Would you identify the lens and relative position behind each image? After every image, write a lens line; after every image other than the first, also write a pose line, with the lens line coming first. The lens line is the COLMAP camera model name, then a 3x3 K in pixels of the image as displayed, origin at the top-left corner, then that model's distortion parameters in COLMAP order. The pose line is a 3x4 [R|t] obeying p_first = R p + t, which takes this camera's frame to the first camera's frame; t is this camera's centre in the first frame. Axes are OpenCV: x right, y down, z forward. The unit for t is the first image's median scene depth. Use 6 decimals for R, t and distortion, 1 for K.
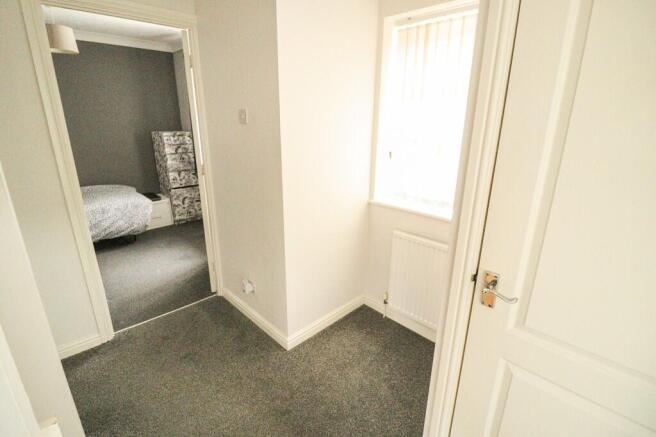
lens RADIAL K [[309.5, 0, 328.0], [0, 309.5, 213.6], [0, 0, 1]] dist [0.010012, -0.016550]
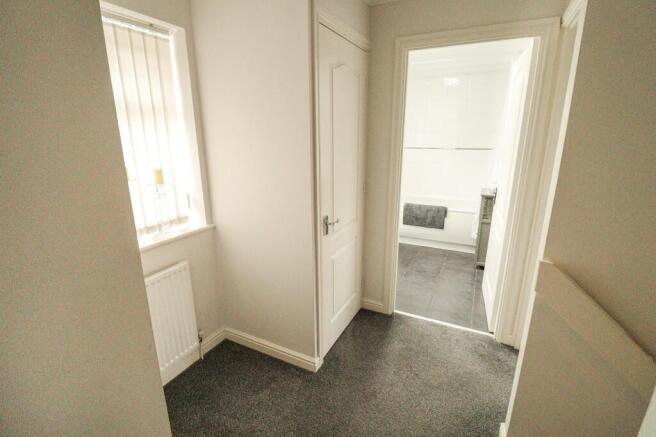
lens RADIAL K [[309.5, 0, 328.0], [0, 309.5, 213.6], [0, 0, 1]] dist [0.010012, -0.016550]
pose [[-0.322840, -0.249873, 0.912873, -0.760289], [0.280955, 0.895742, 0.344544, -0.297817], [-0.903792, 0.367709, -0.218978, 0.881780]]
